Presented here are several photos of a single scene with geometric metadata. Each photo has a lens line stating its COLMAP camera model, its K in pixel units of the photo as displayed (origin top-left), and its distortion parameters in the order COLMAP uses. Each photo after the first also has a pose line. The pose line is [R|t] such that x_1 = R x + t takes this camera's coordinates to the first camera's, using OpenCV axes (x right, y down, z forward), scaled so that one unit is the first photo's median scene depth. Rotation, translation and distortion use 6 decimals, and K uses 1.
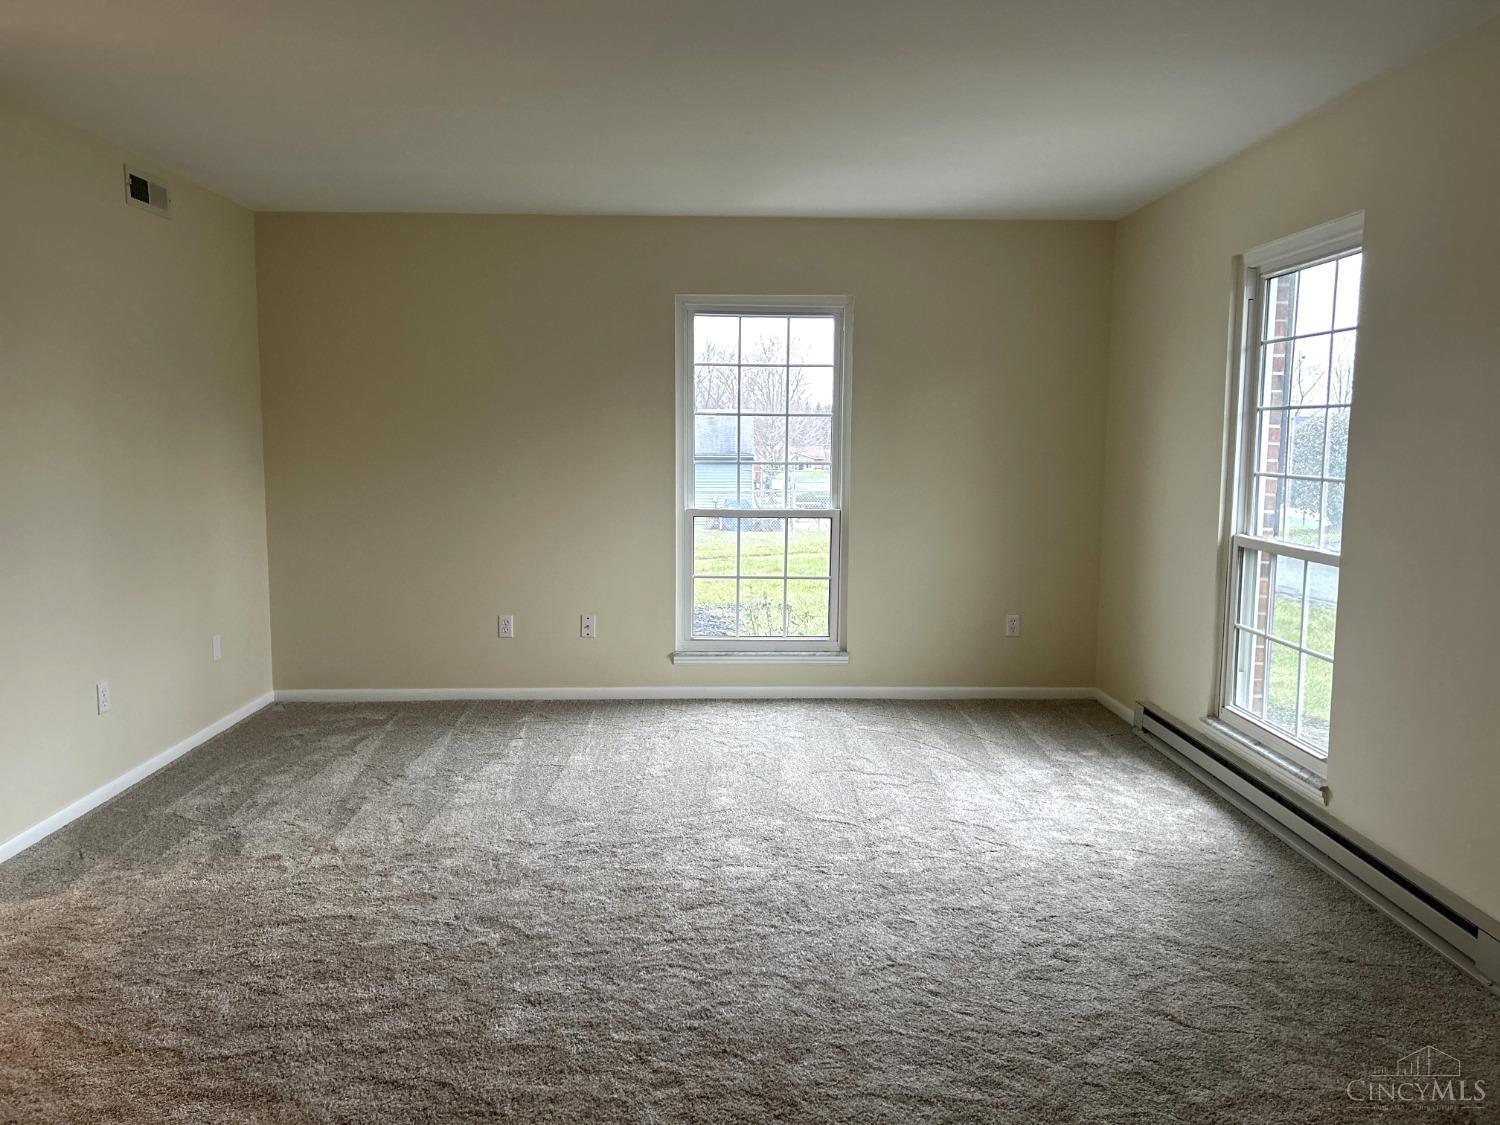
lens RADIAL K [[1122.6, 0, 743.0], [0, 1122.6, 558.5], [0, 0, 1]] dist [0.071682, -0.085467]
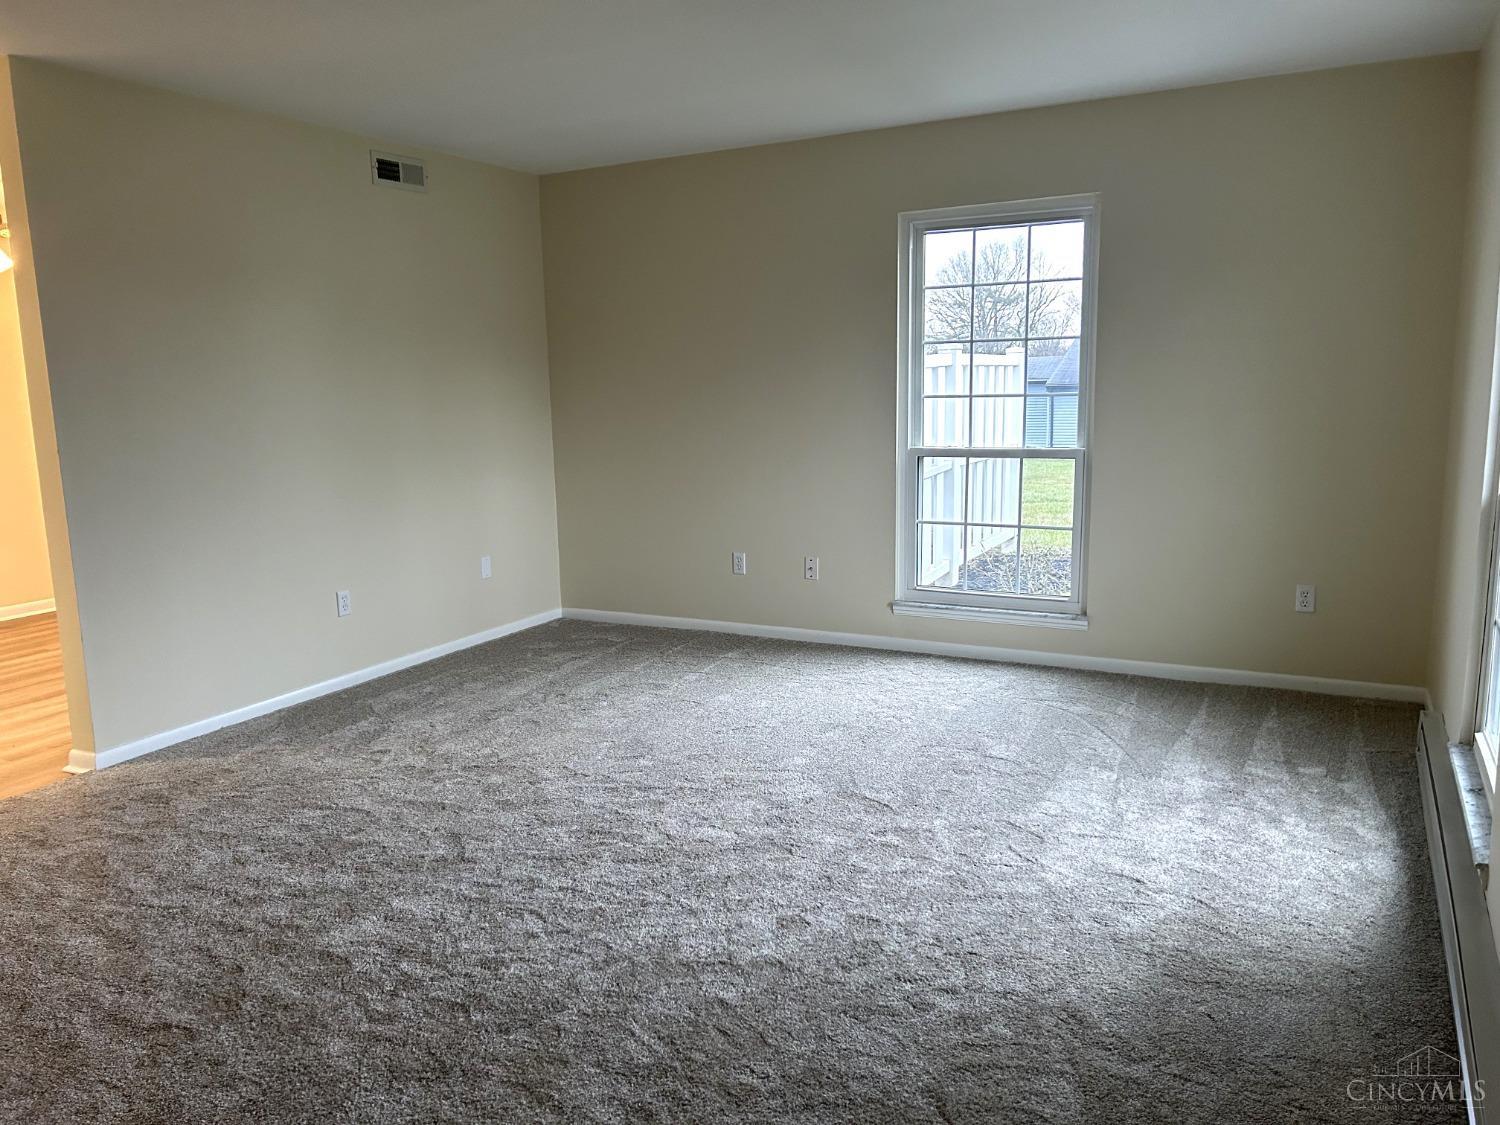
lens RADIAL K [[1122.6, 0, 743.0], [0, 1122.6, 558.5], [0, 0, 1]] dist [0.071682, -0.085467]
pose [[0.870079, 0.054873, -0.489849, 0.344747], [-0.026080, 0.997517, 0.065420, -0.012228], [0.492223, -0.044145, 0.869349, 0.146421]]
